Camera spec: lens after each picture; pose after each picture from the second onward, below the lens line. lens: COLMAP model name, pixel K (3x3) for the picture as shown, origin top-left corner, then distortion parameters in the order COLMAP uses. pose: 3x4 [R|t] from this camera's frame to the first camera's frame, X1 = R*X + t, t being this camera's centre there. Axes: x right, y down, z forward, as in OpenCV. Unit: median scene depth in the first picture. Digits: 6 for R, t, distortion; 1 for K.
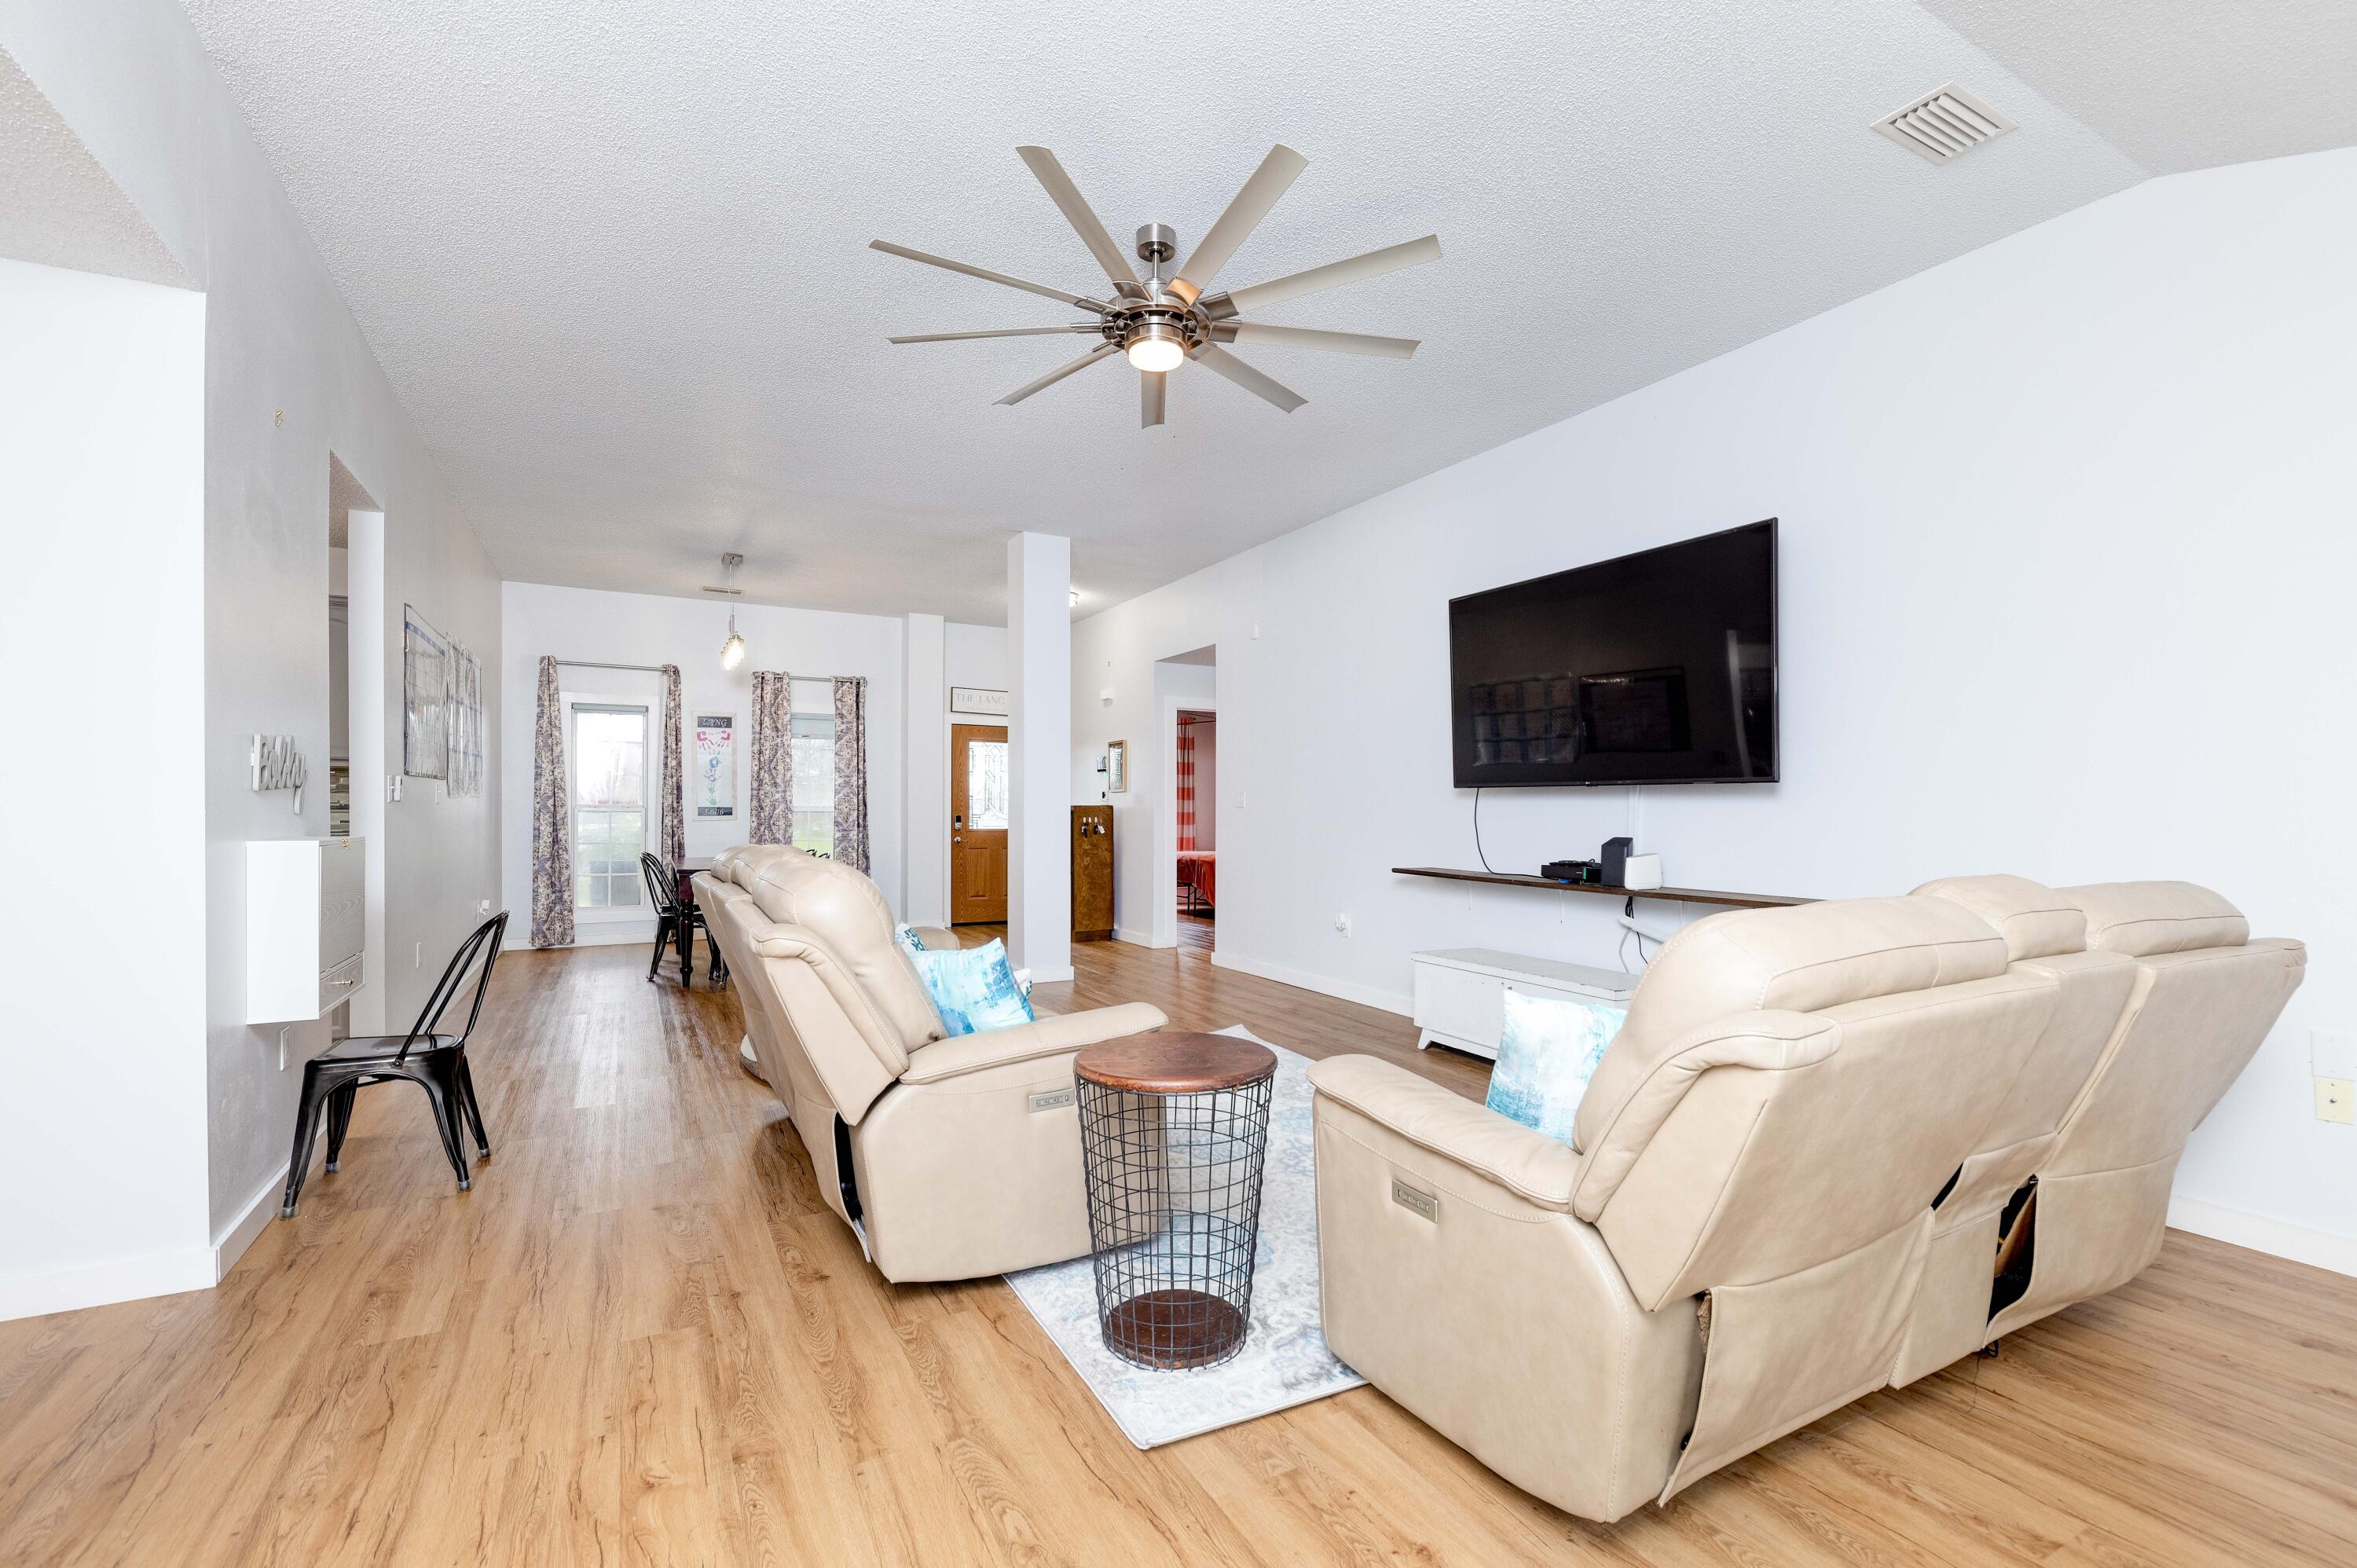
lens RADIAL K [[1016.1, 0, 1181.7], [0, 1016.1, 804.3], [0, 0, 1]] dist [-0.003418, -0.000249]
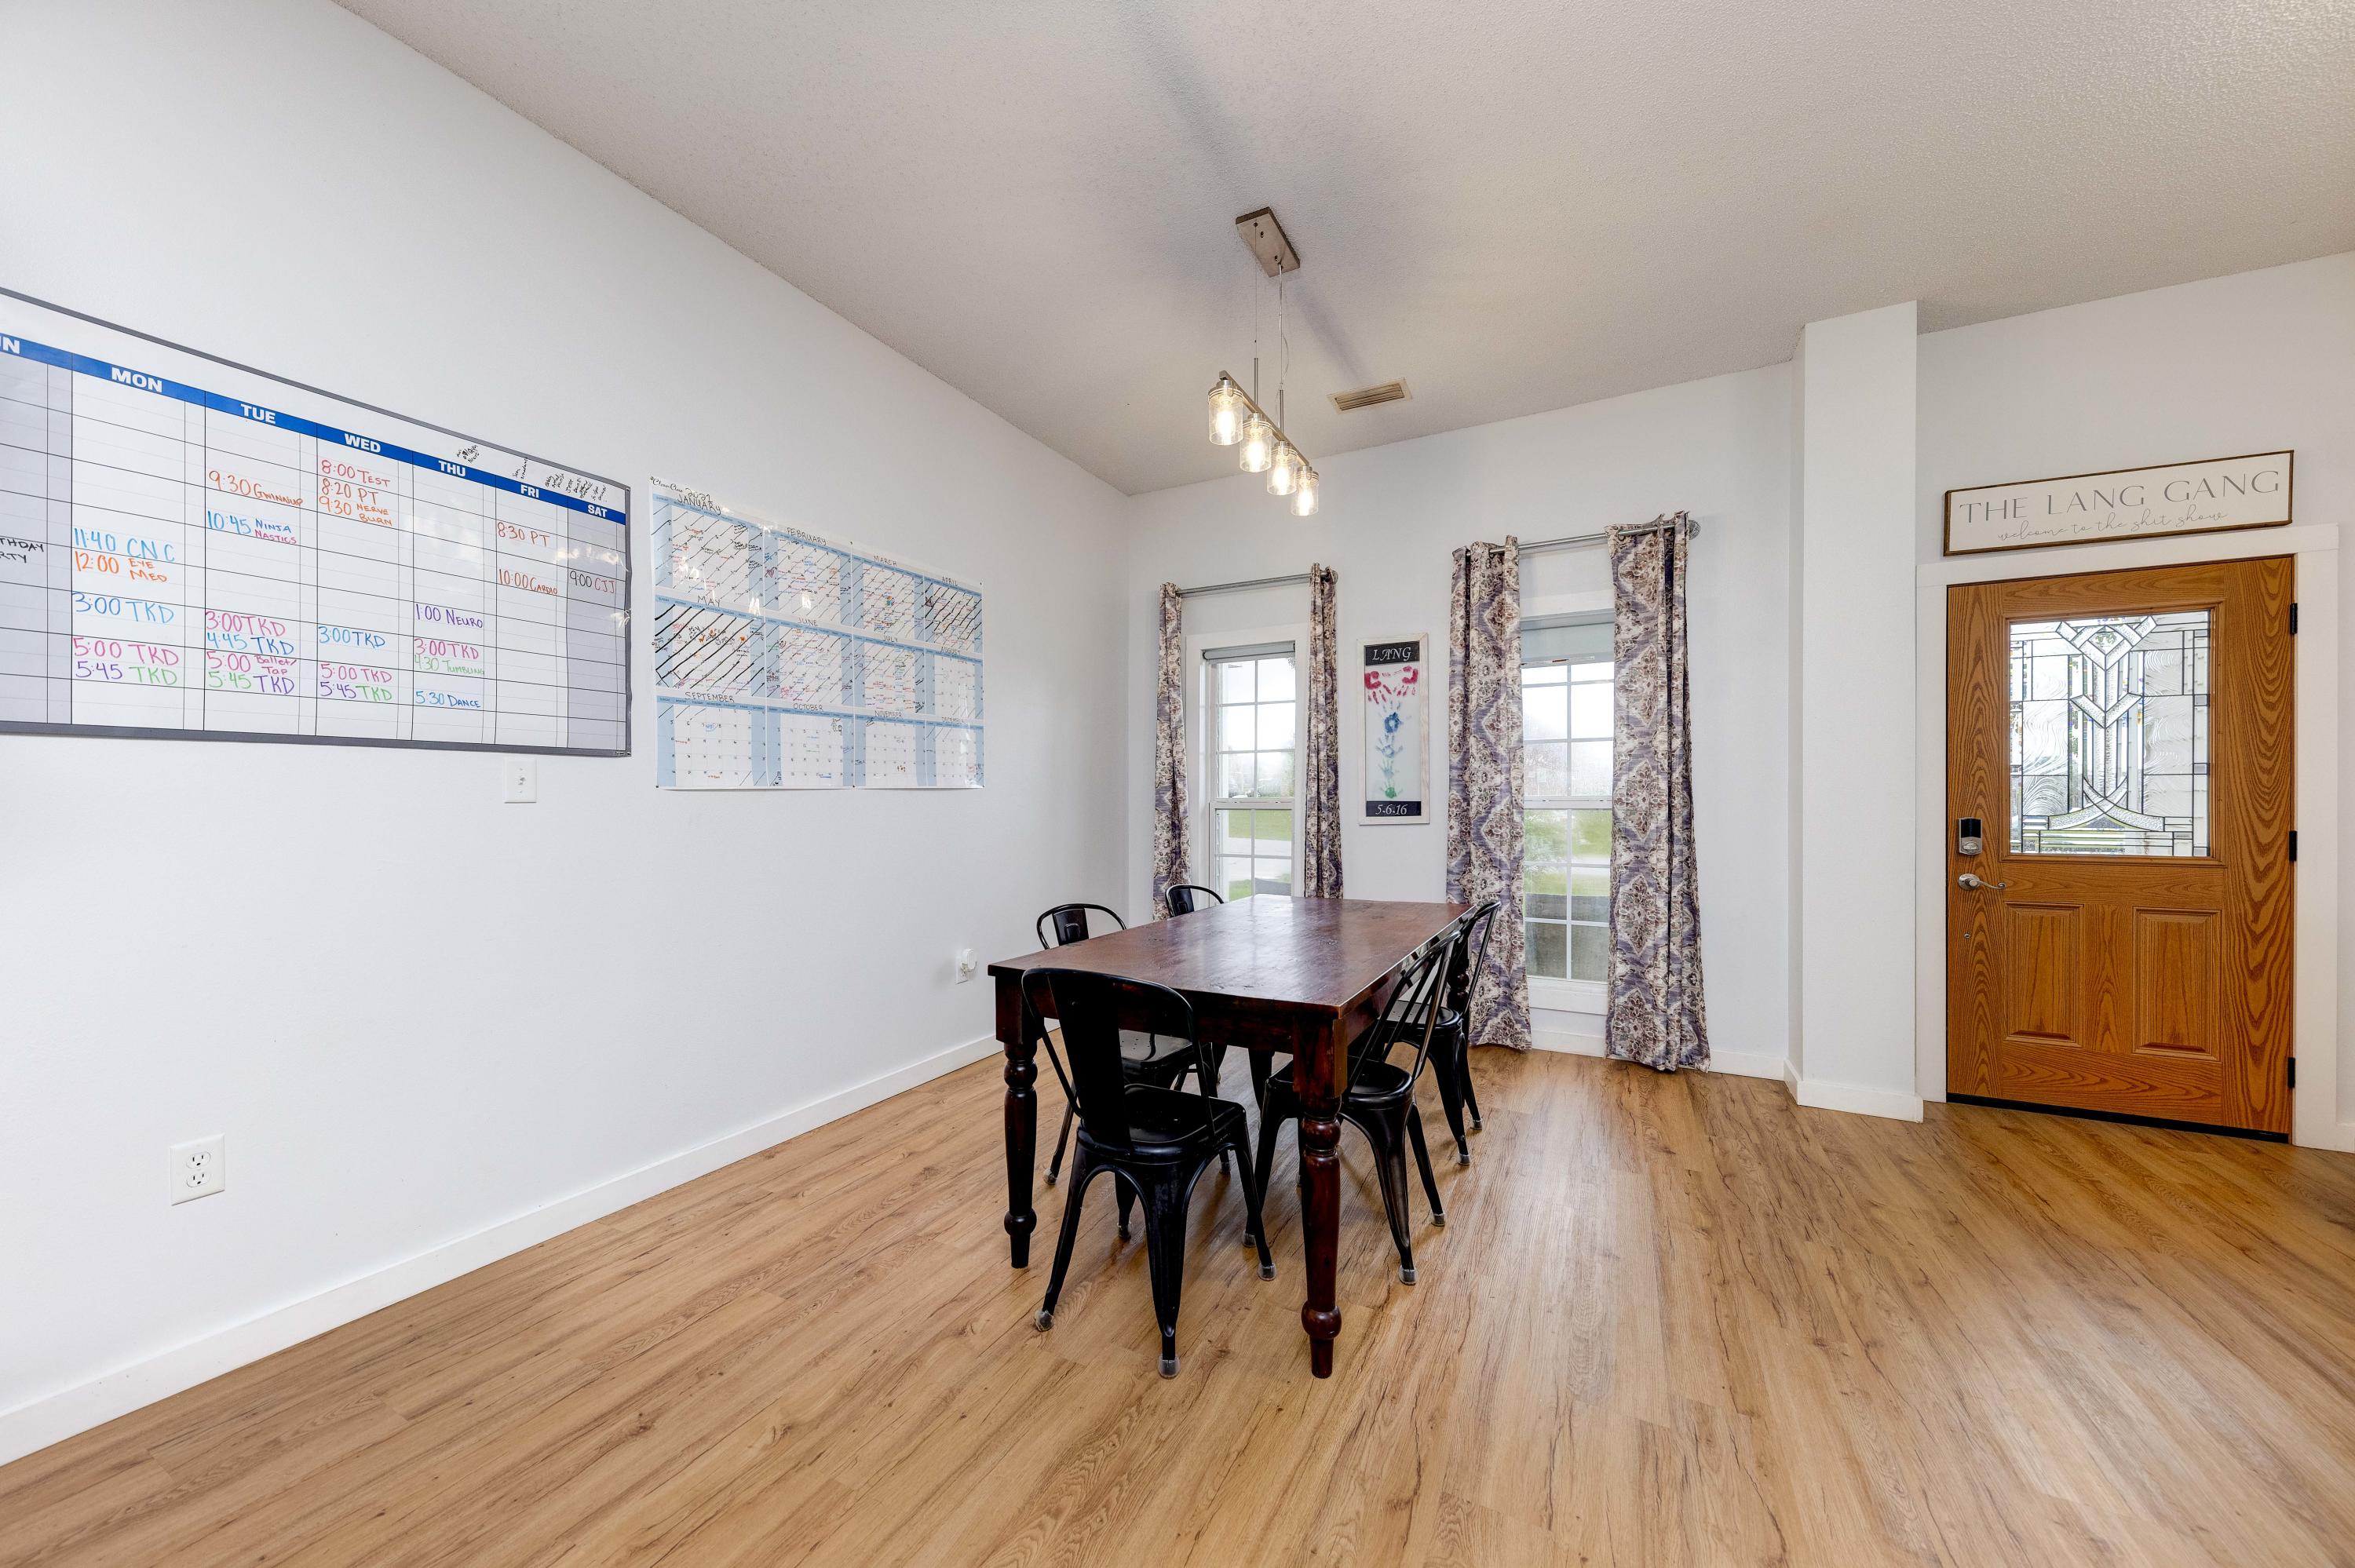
lens RADIAL K [[814.8, 0, 1175.6], [0, 814.8, 797.6], [0, 0, 1]] dist [0.002692, 0.000143]
pose [[0.551546, -0.002868, -0.834139, -0.139812], [0.011910, 0.999919, 0.004437, -0.002415], [0.834059, -0.012382, 0.551536, 0.632334]]
